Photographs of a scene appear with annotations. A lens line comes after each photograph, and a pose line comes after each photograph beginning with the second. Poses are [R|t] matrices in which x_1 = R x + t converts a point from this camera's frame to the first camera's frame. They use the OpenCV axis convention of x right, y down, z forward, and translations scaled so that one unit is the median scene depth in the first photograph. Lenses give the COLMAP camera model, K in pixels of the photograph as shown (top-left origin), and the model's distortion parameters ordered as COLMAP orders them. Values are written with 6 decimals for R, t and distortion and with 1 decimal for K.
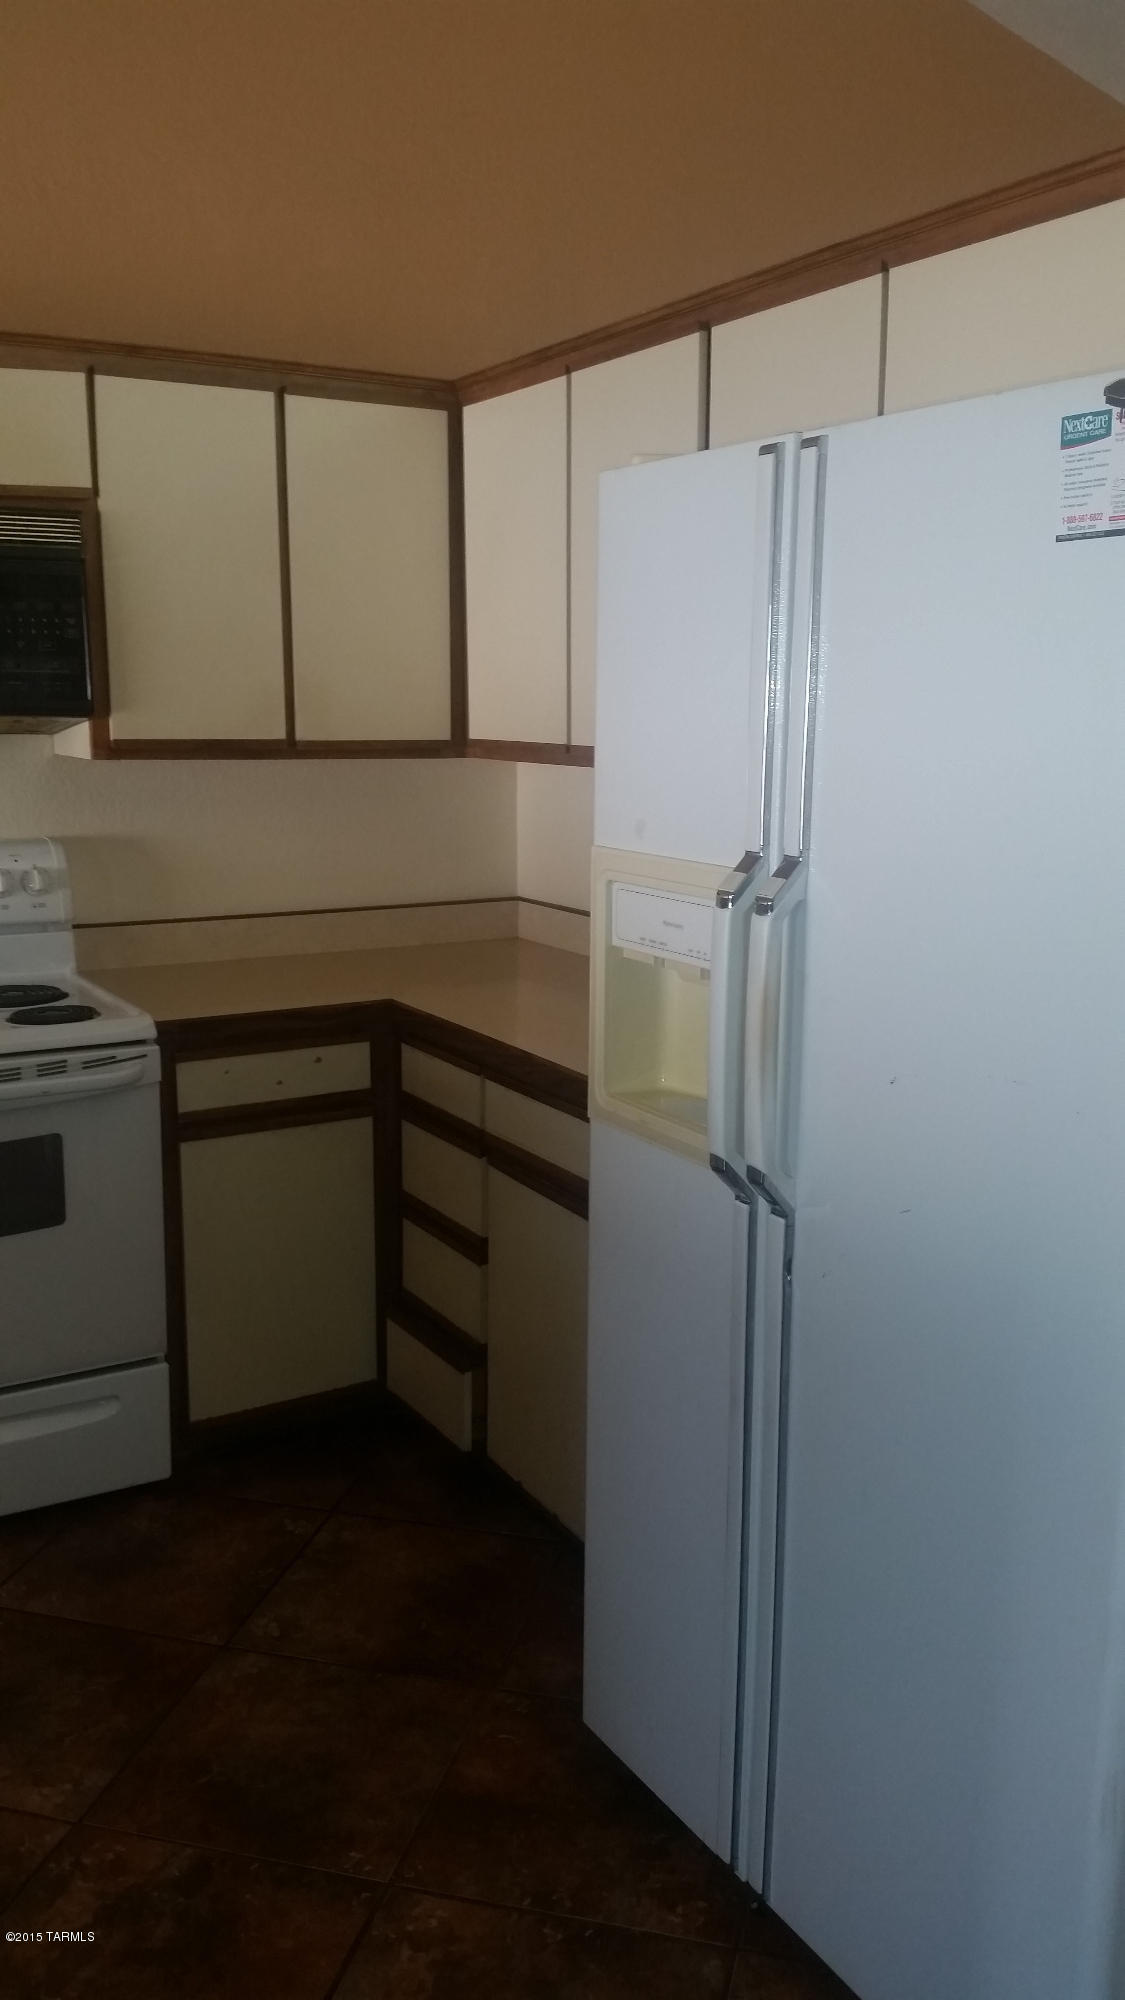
lens RADIAL K [[1663.6, 0, 581.5], [0, 1663.6, 1010.3], [0, 0, 1]] dist [0.112729, -0.232953]
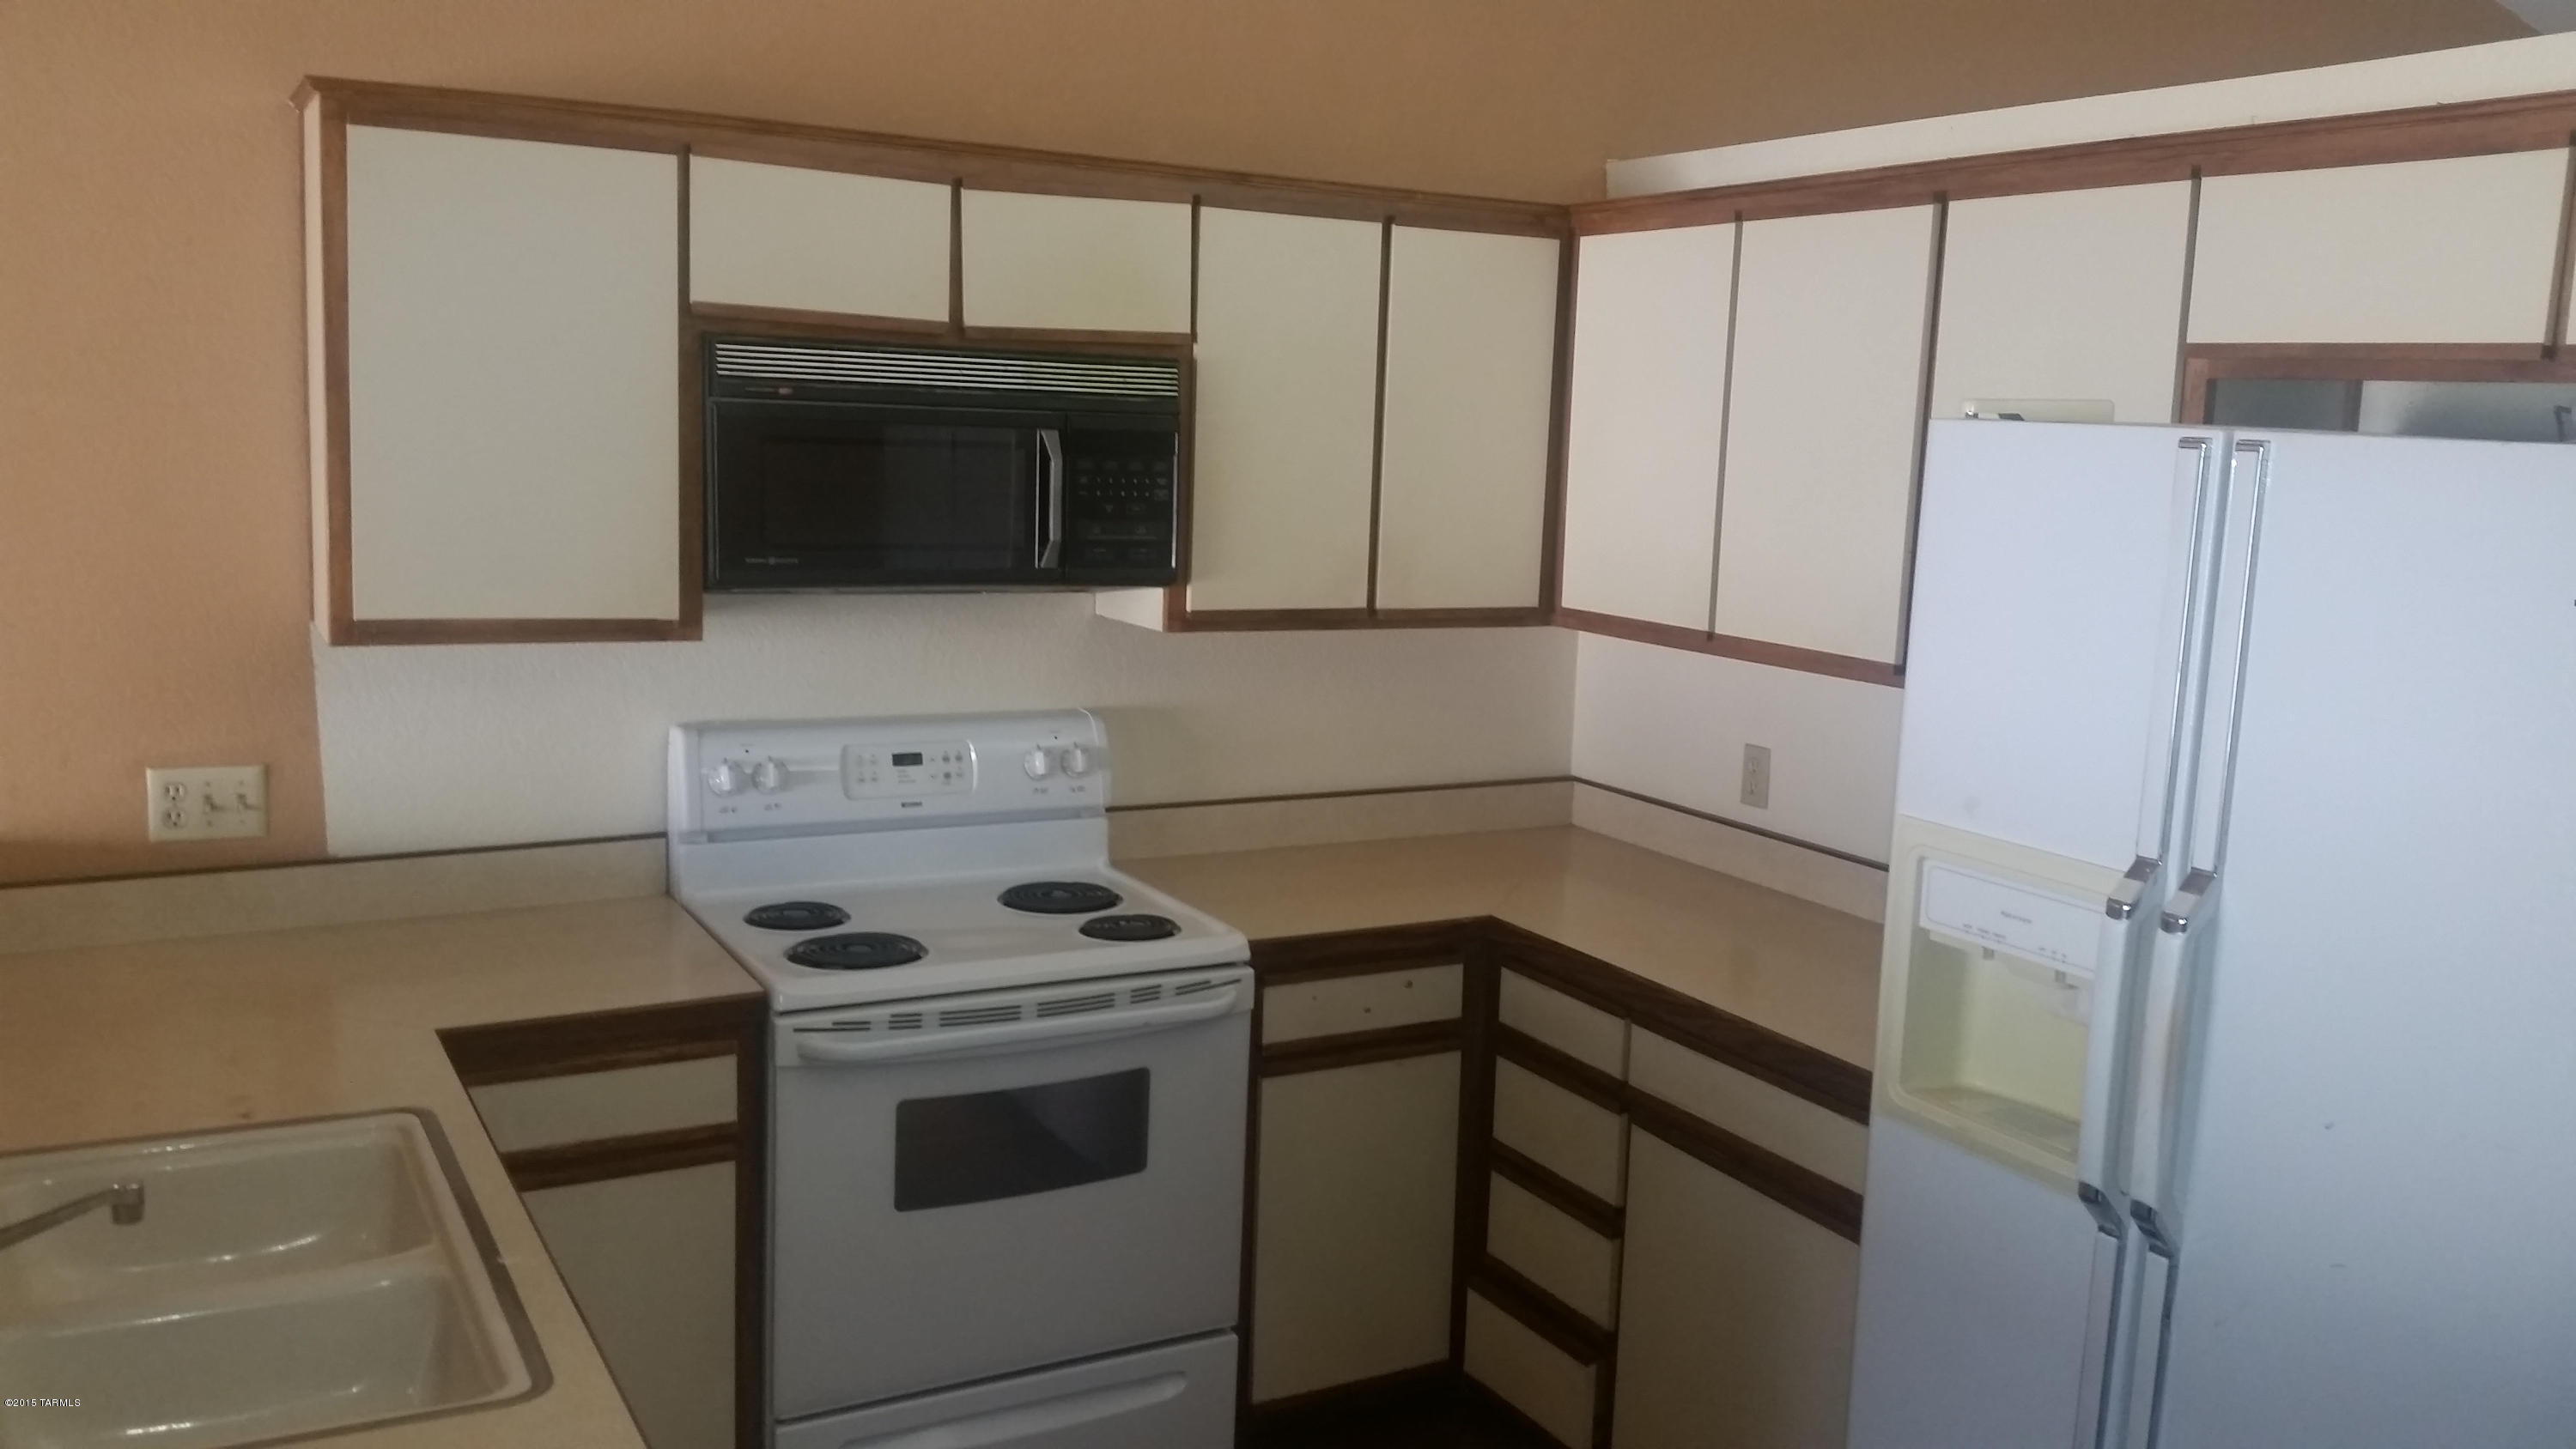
lens RADIAL K [[2142.3, 0, 1302.5], [0, 2142.3, 714.6], [0, 0, 1]] dist [0.112729, -0.232953]
pose [[0.999198, 0.035267, -0.018977, -0.201757], [-0.036055, 0.998426, -0.042963, -0.061986], [0.017432, 0.043613, 0.998896, -0.123519]]
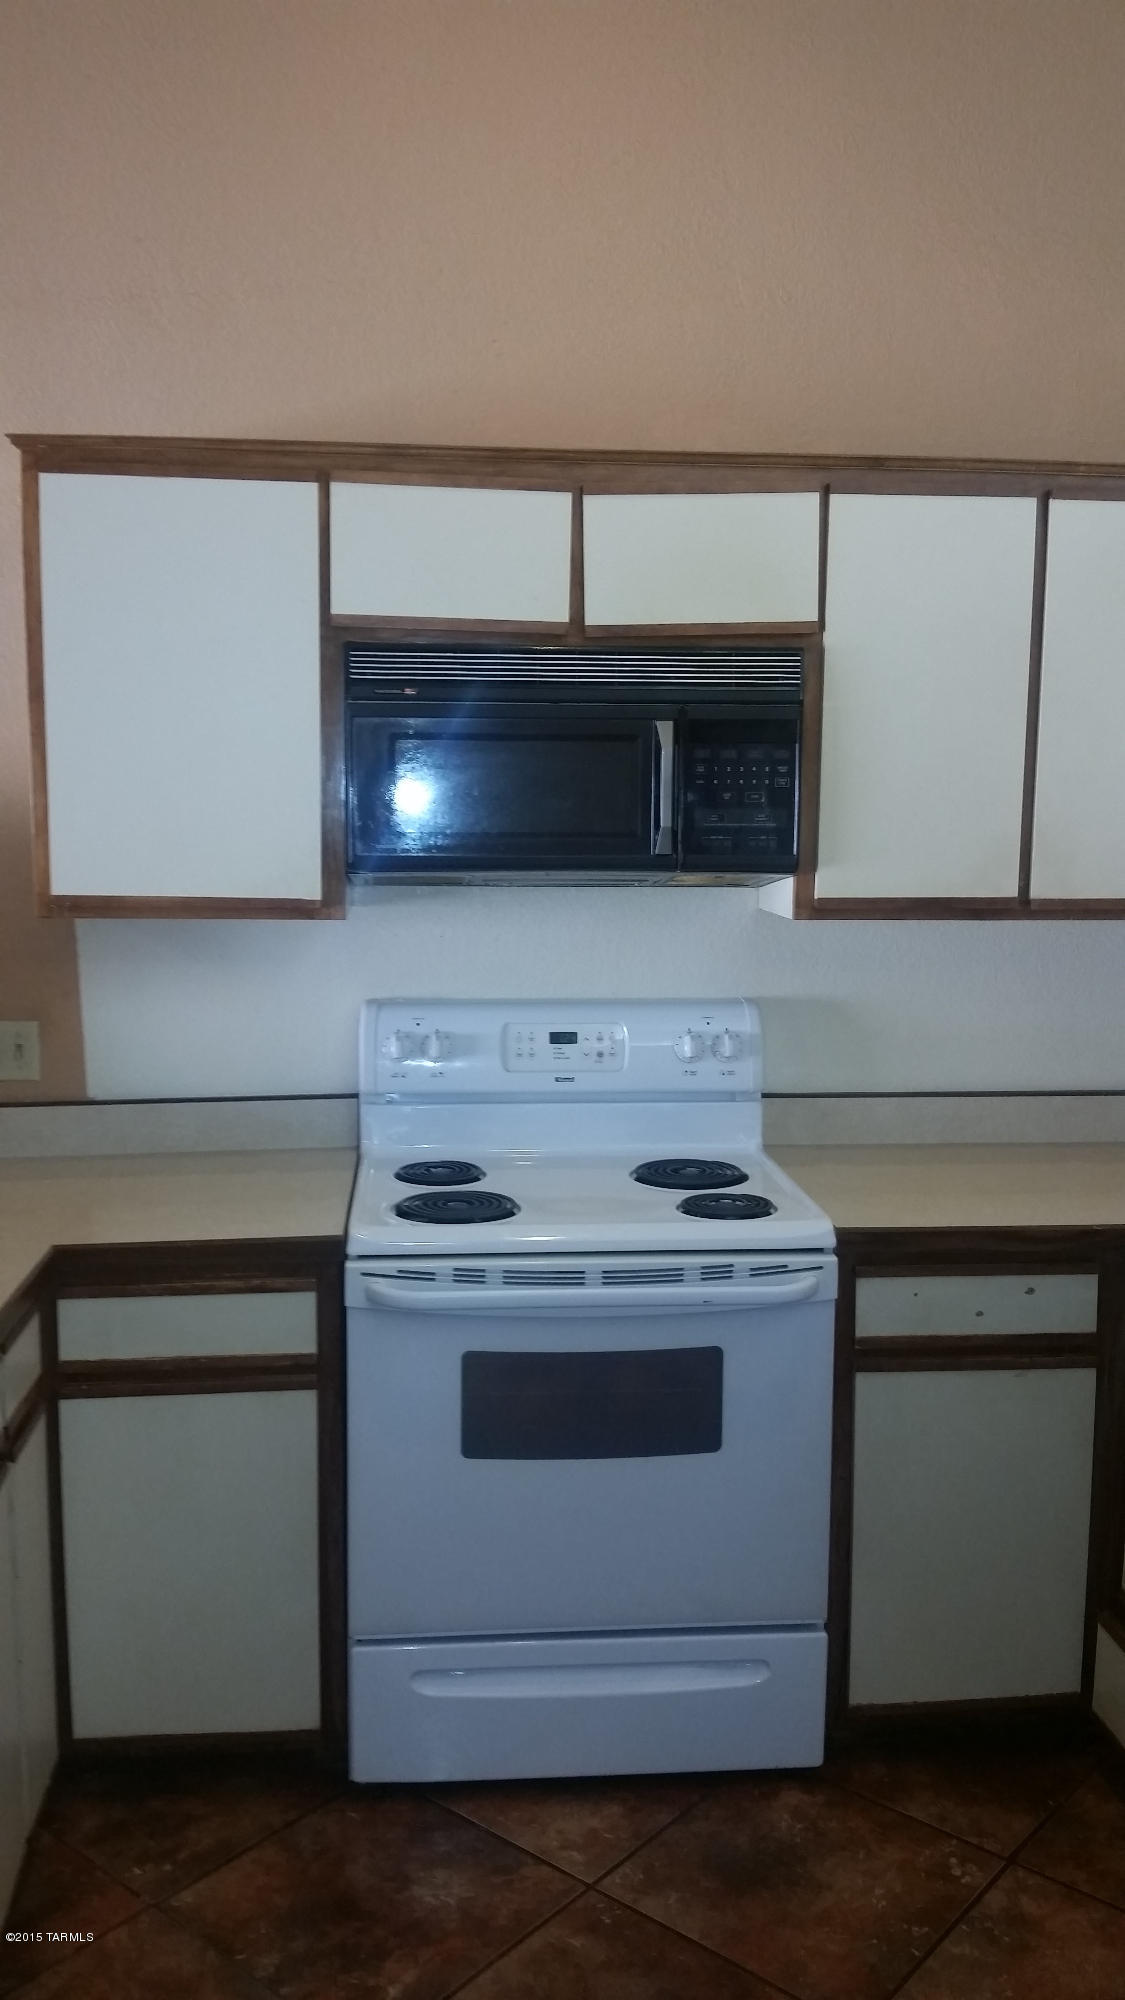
lens RADIAL K [[1663.6, 0, 543.6], [0, 1663.6, 1005.3], [0, 0, 1]] dist [0.112729, -0.232953]
pose [[0.896727, 0.054140, -0.439260, -0.018099], [-0.082958, 0.995460, -0.046660, -0.052597], [0.434740, 0.078281, 0.897147, 0.151628]]
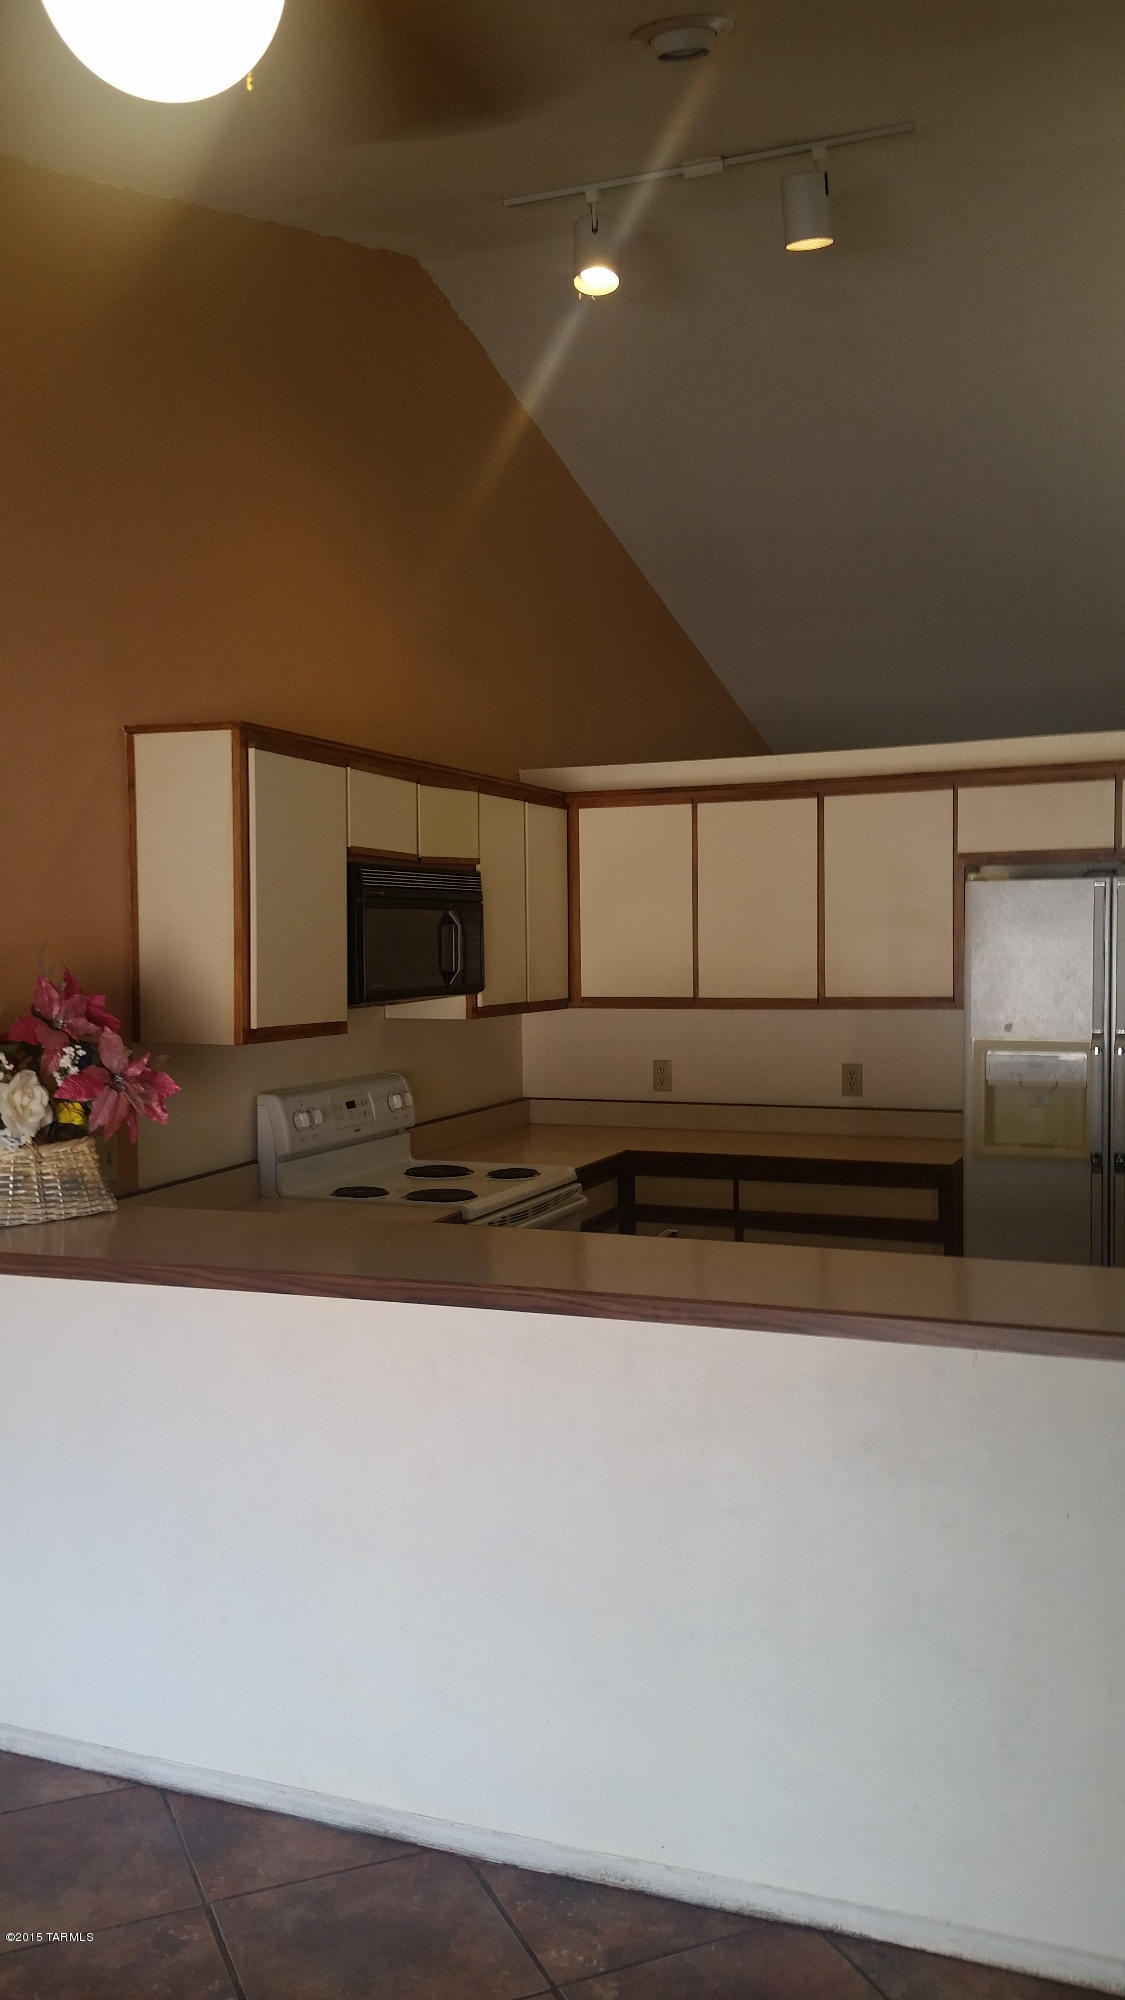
lens RADIAL K [[1663.6, 0, 559.1], [0, 1663.6, 986.8], [0, 0, 1]] dist [0.112729, -0.232953]
pose [[0.795439, -0.032372, 0.605169, -1.222287], [0.127199, 0.985248, -0.114487, 0.014710], [-0.592535, 0.168044, 0.787822, -0.324962]]
